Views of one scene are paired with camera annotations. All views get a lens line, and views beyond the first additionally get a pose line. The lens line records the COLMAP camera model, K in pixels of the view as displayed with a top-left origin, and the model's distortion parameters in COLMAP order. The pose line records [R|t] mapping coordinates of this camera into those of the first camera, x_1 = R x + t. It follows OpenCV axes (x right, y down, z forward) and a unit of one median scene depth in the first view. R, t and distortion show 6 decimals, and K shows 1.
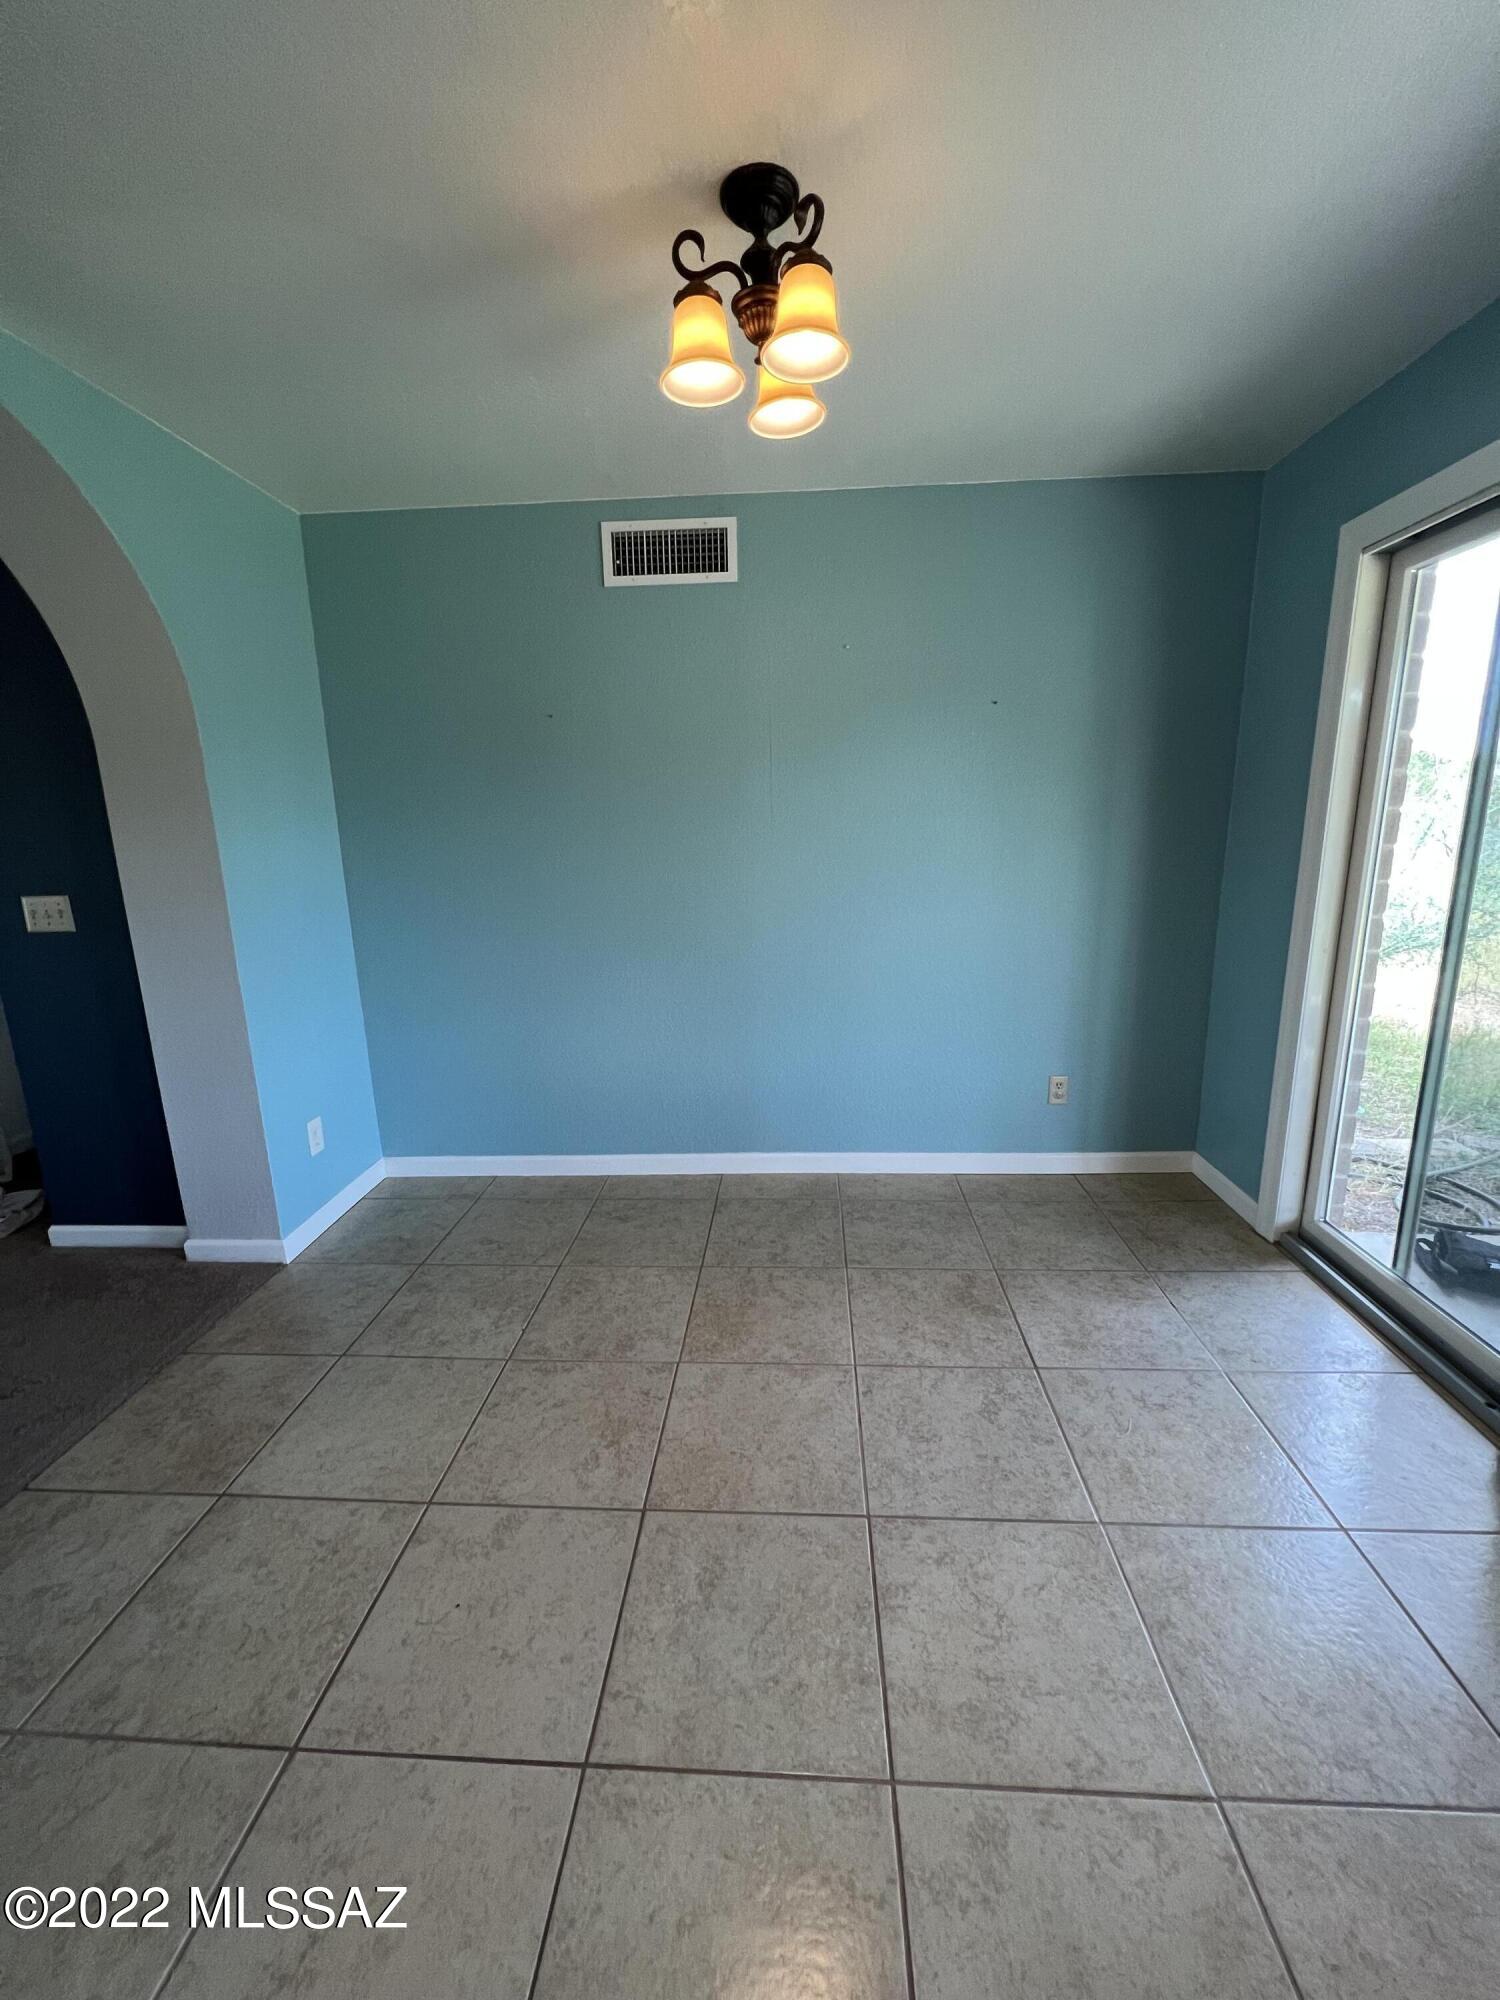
lens RADIAL K [[801.3, 0, 750.0], [0, 801.3, 1000.0], [0, 0, 1]] dist [0.001401, 0.000094]
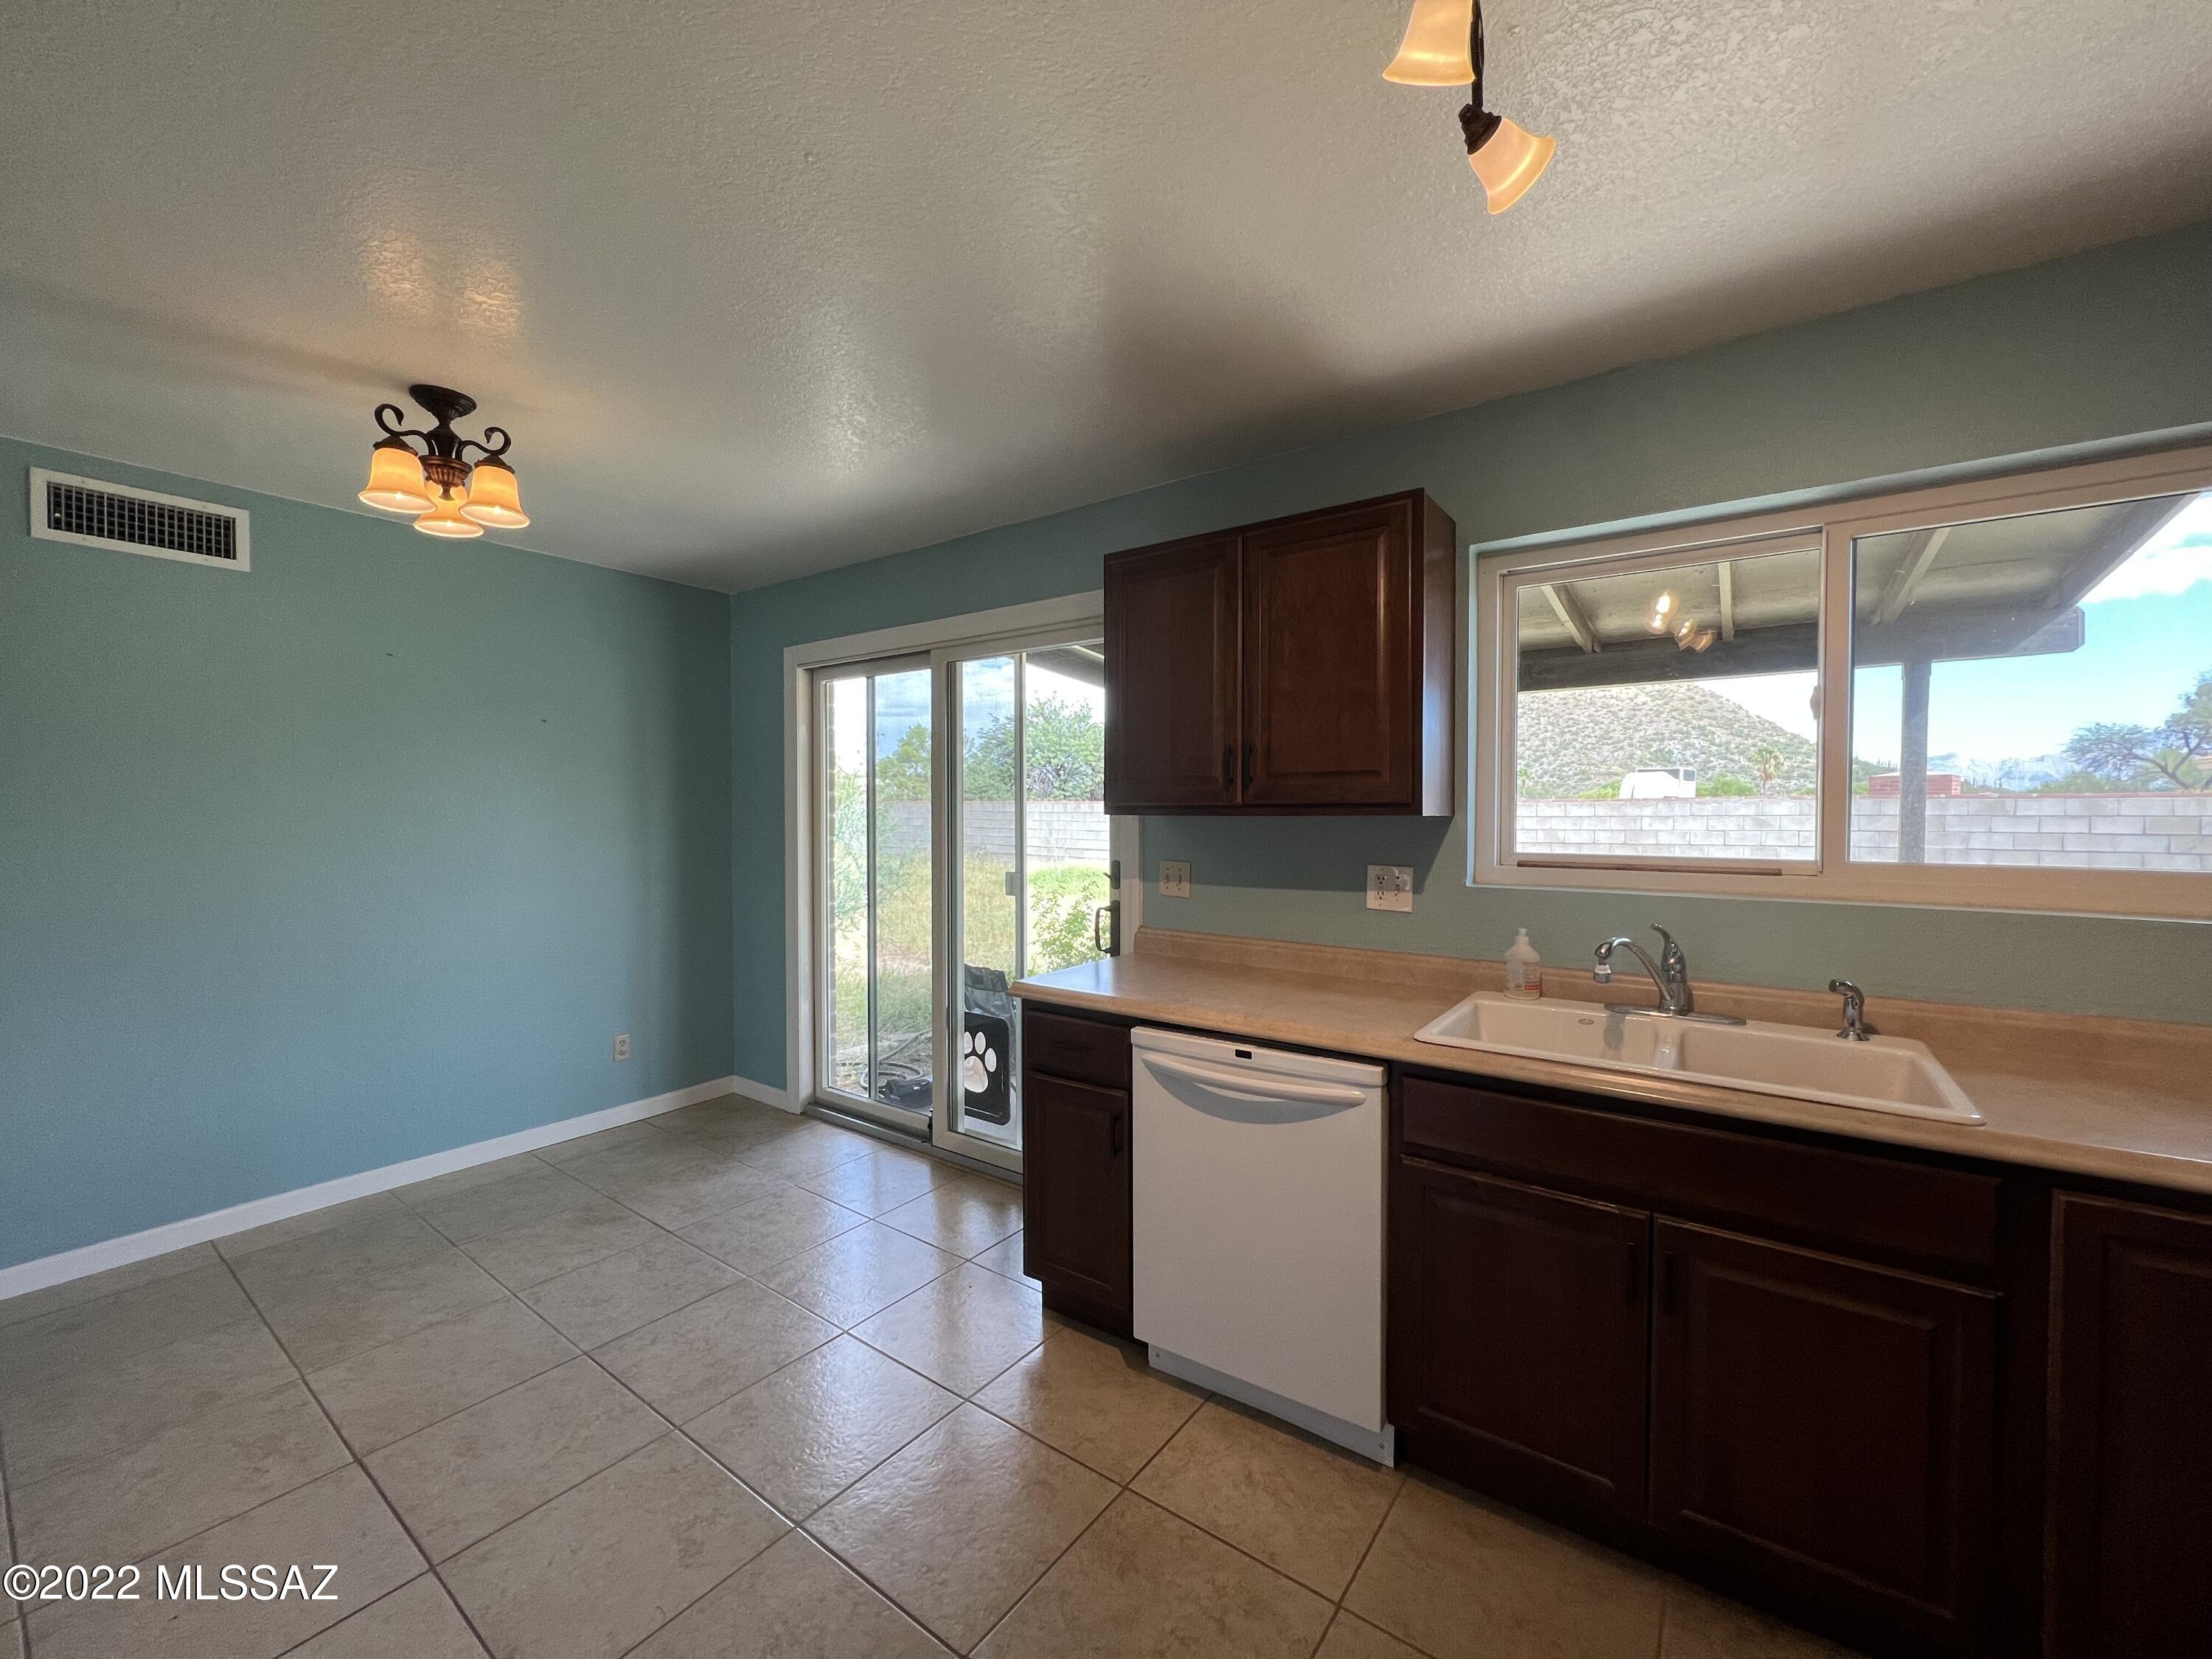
lens RADIAL K [[886.3, 0, 1106.0], [0, 886.3, 829.5], [0, 0, 1]] dist [0.001401, 0.000094]
pose [[0.542006, 0.006151, 0.840352, -0.432477], [0.167832, 0.979036, -0.115413, 0.096791], [-0.823445, 0.203593, 0.529611, -0.433756]]
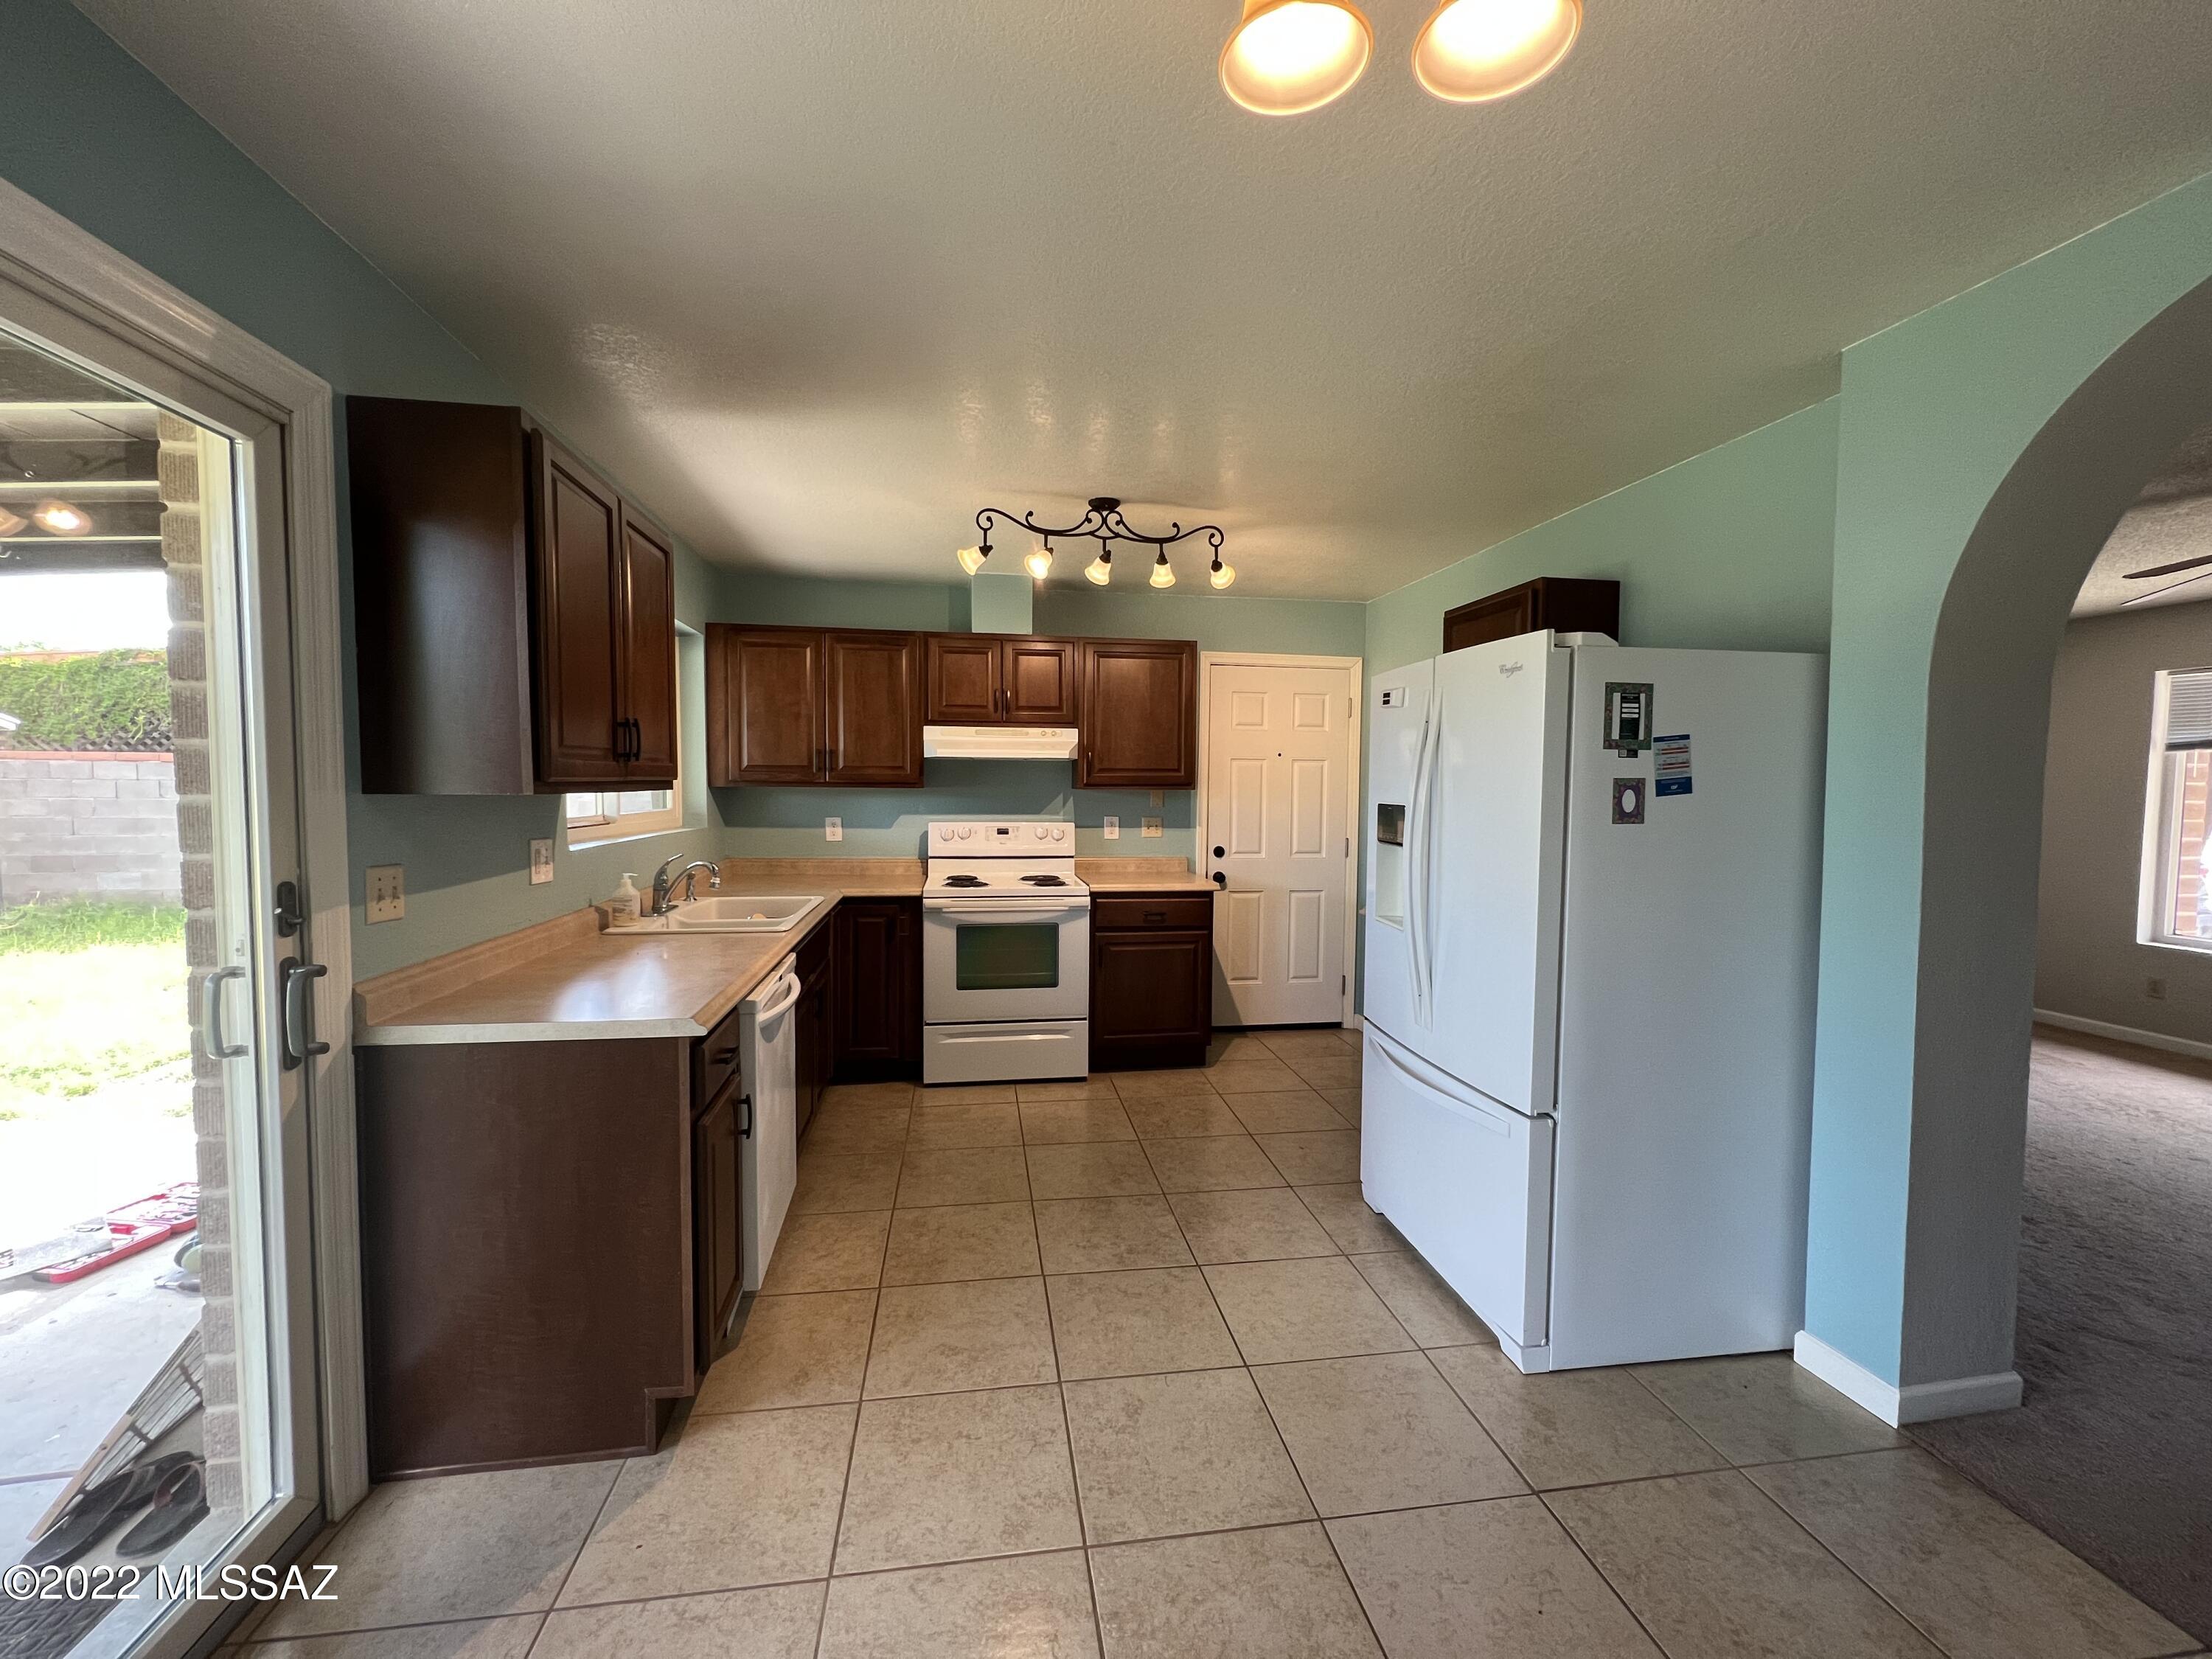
lens RADIAL K [[886.3, 0, 1106.0], [0, 886.3, 829.5], [0, 0, 1]] dist [0.001401, 0.000094]
pose [[-0.975133, 0.027075, -0.219961, 0.224373], [-0.033285, 0.963360, 0.266137, -0.260747], [0.219107, 0.266840, -0.938503, 1.069228]]
